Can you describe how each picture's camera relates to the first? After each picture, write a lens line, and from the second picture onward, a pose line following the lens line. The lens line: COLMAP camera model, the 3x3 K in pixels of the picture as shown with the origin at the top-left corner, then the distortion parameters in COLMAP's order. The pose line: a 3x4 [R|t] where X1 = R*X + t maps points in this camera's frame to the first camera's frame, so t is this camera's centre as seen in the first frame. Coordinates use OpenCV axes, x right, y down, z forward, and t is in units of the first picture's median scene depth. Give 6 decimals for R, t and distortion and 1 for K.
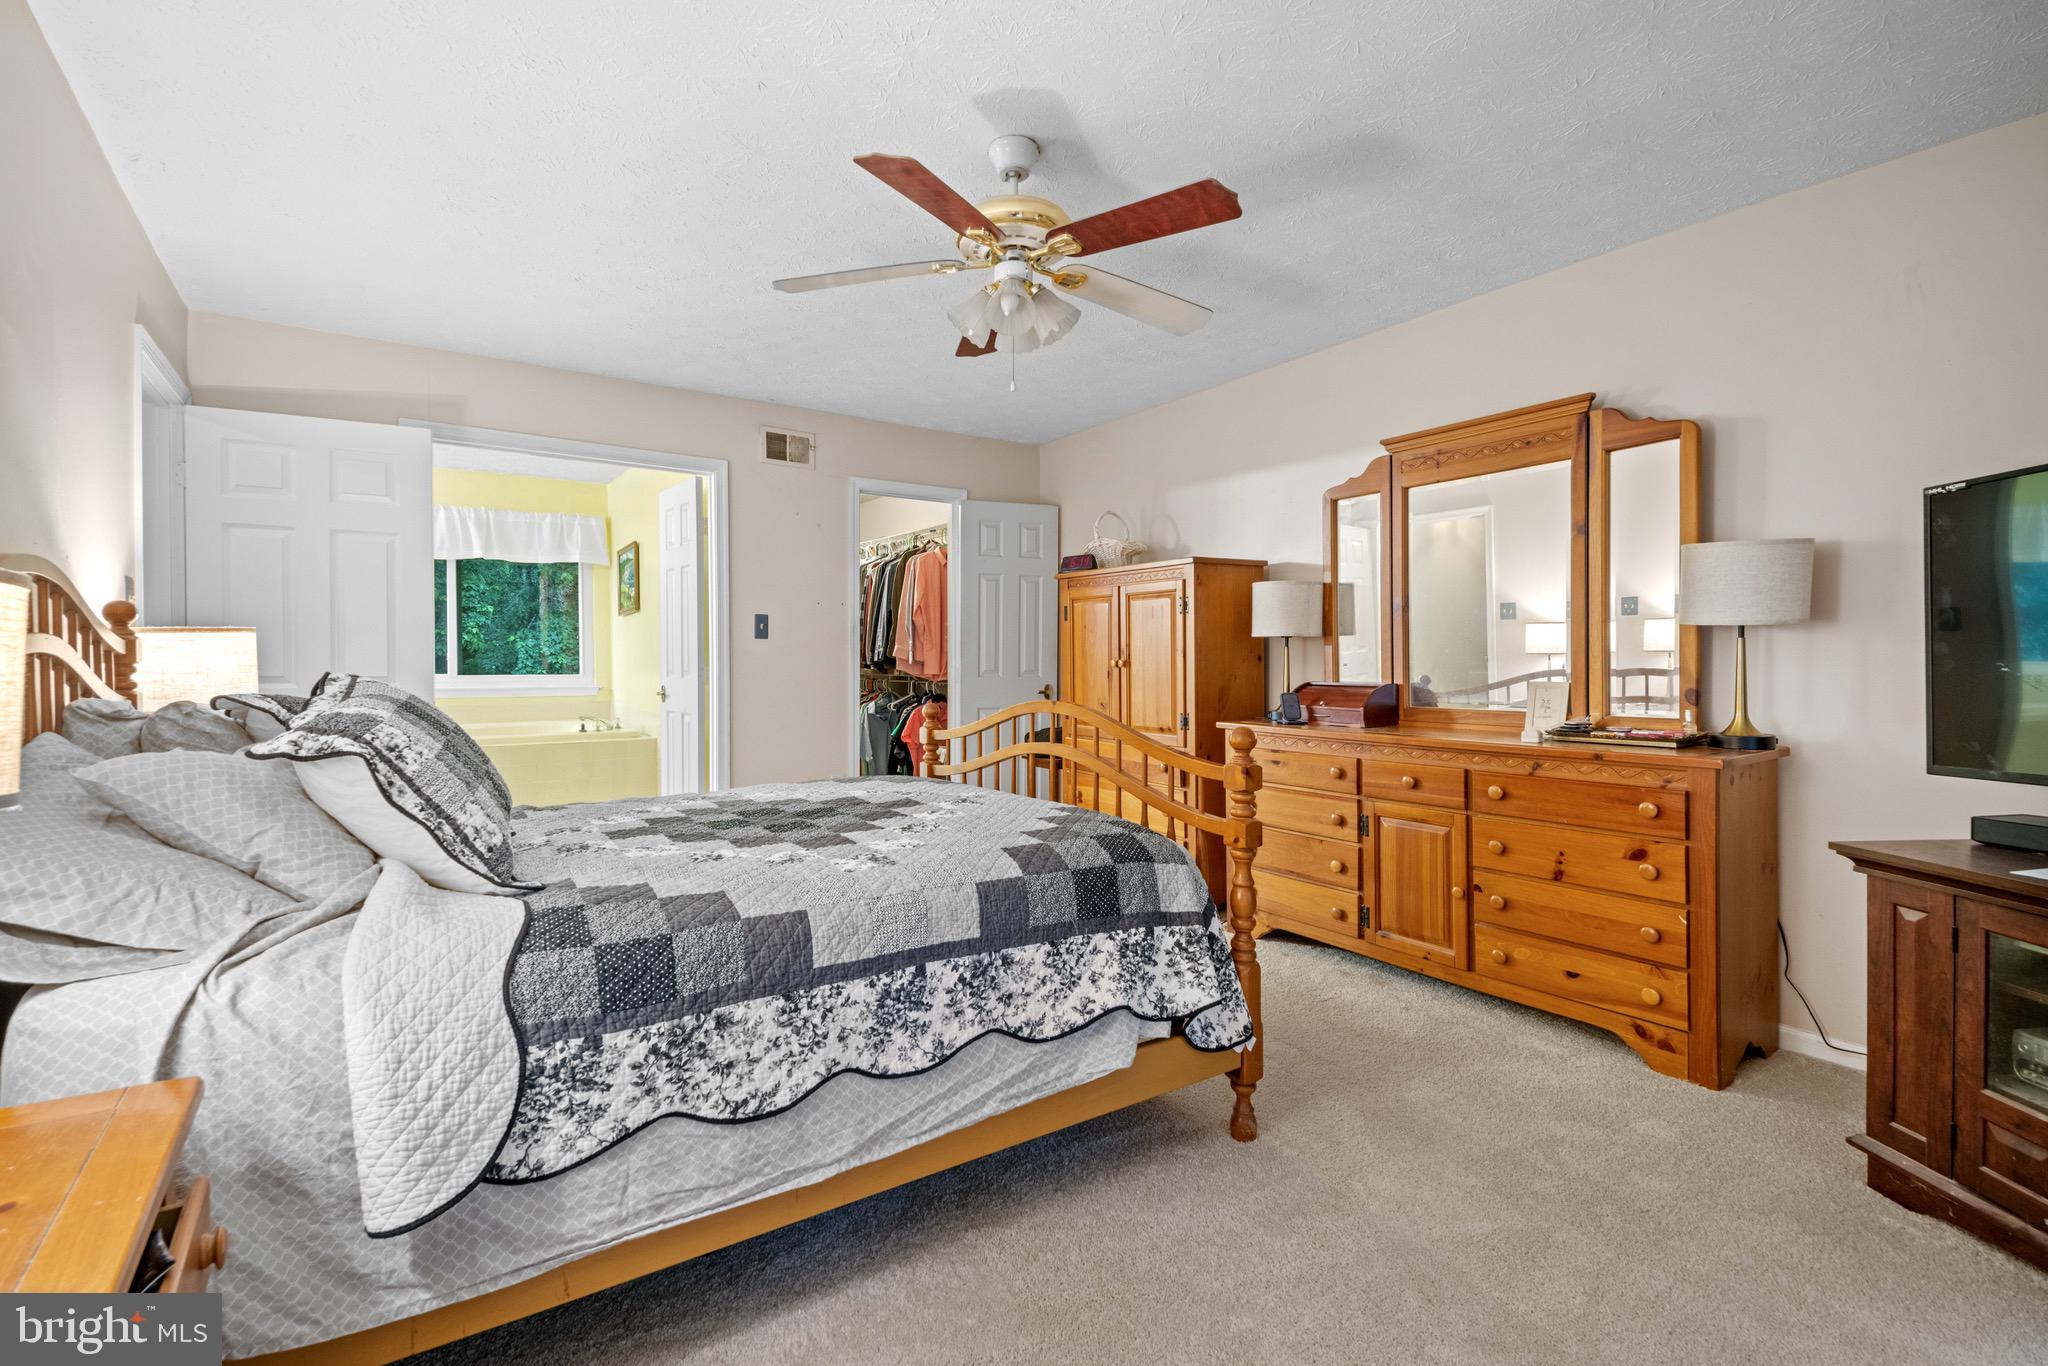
lens RADIAL K [[940.2, 0, 1021.7], [0, 940.2, 671.2], [0, 0, 1]] dist [0.042981, -0.000174]
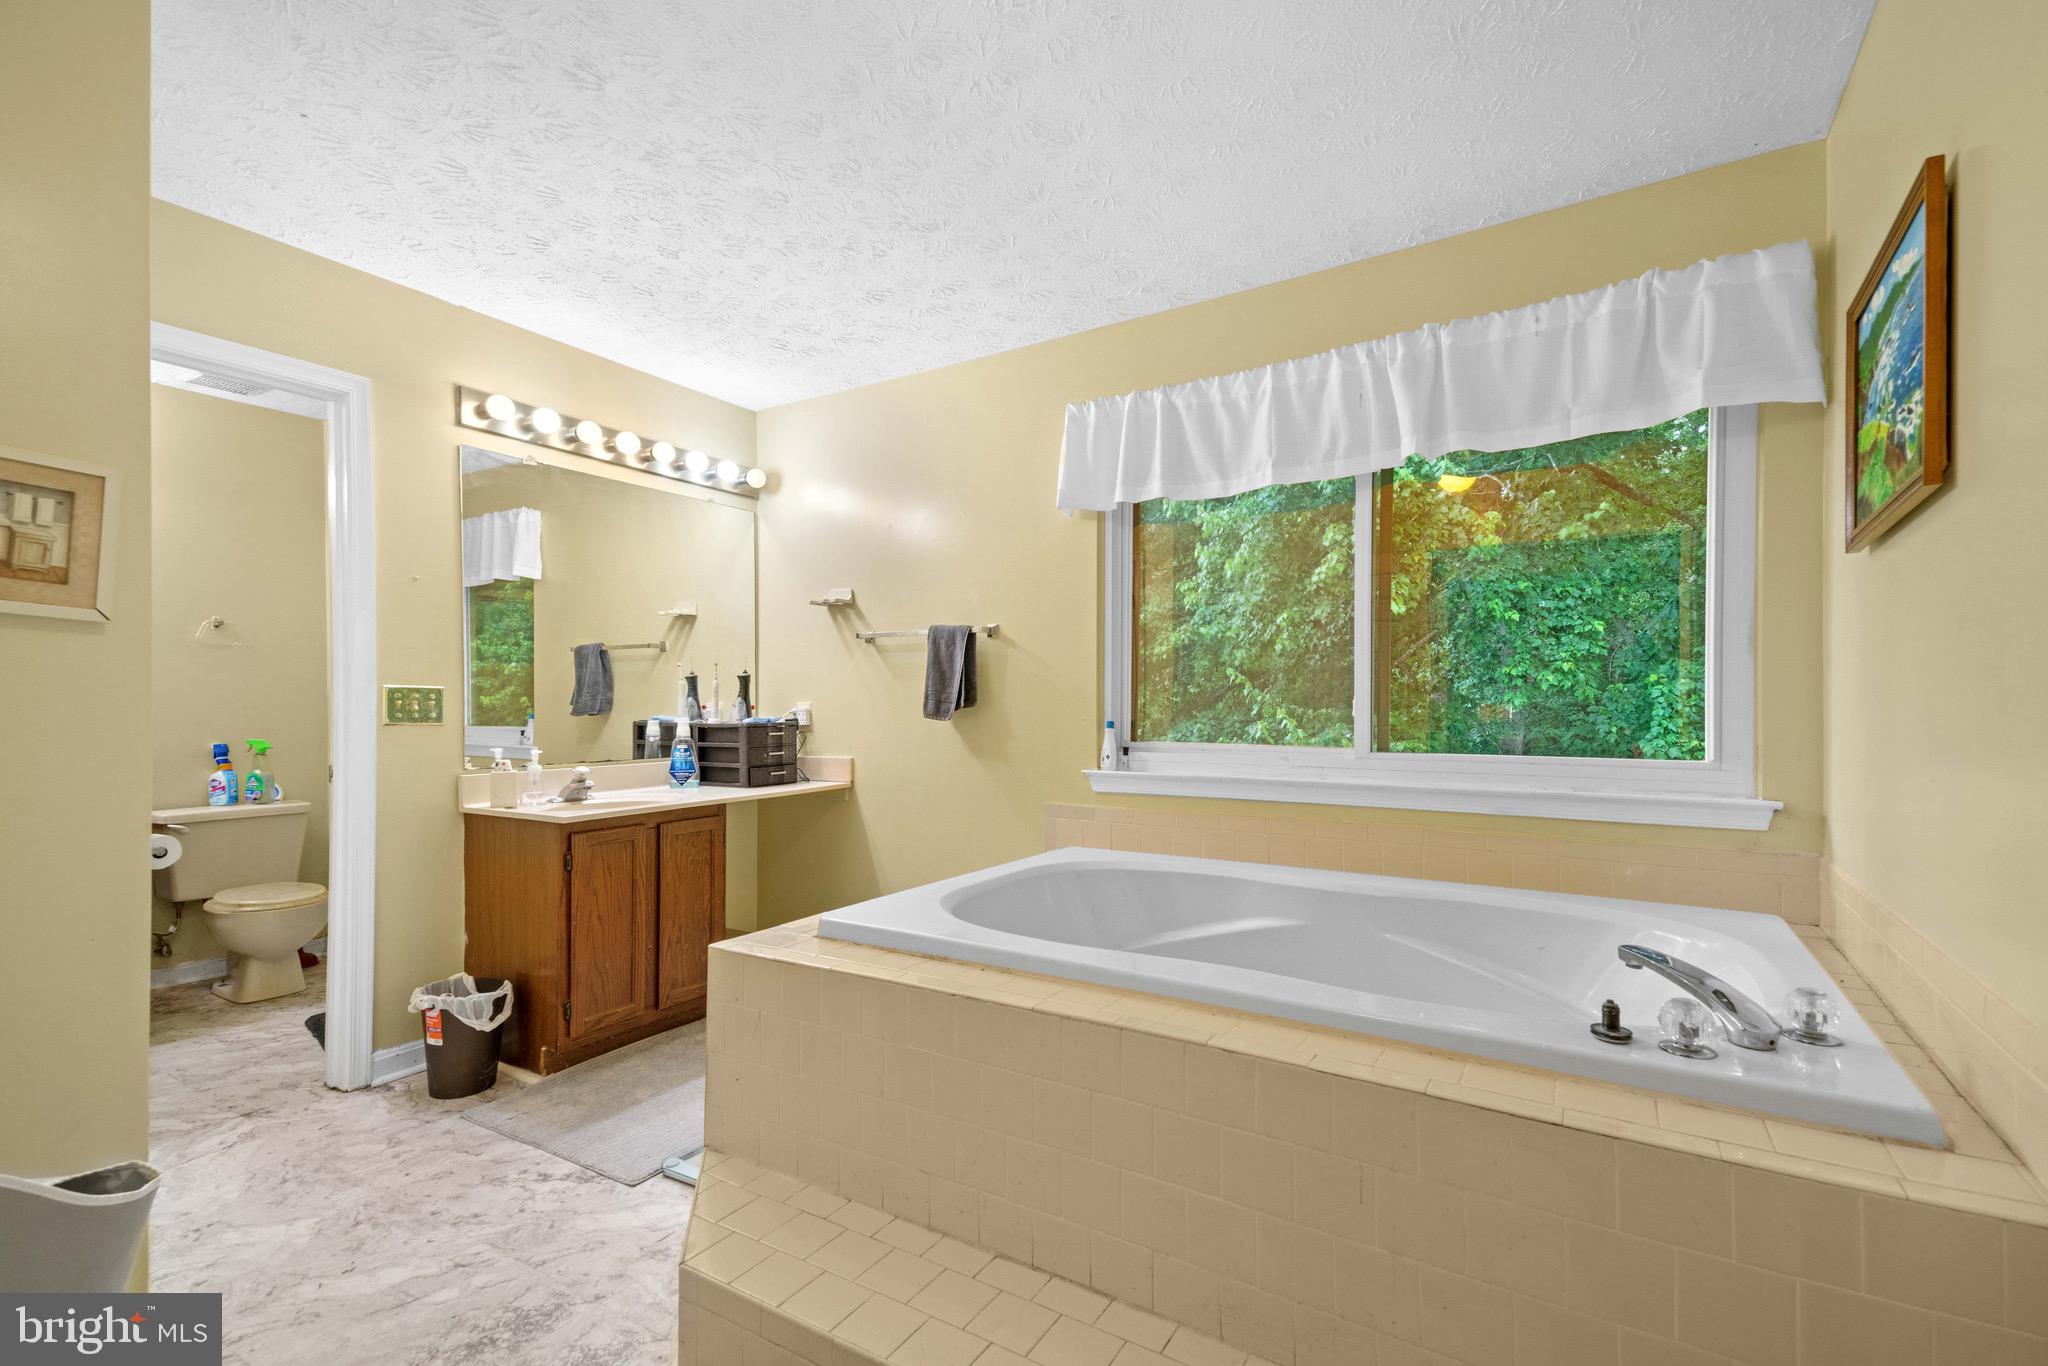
lens RADIAL K [[940.2, 0, 1024.4], [0, 940.2, 732.3], [0, 0, 1]] dist [0.042981, -0.000174]
pose [[0.406051, 0.006651, -0.913826, -0.266477], [-0.005037, 0.999975, 0.005040, -0.008000], [0.913837, 0.002556, 0.406074, 0.669076]]
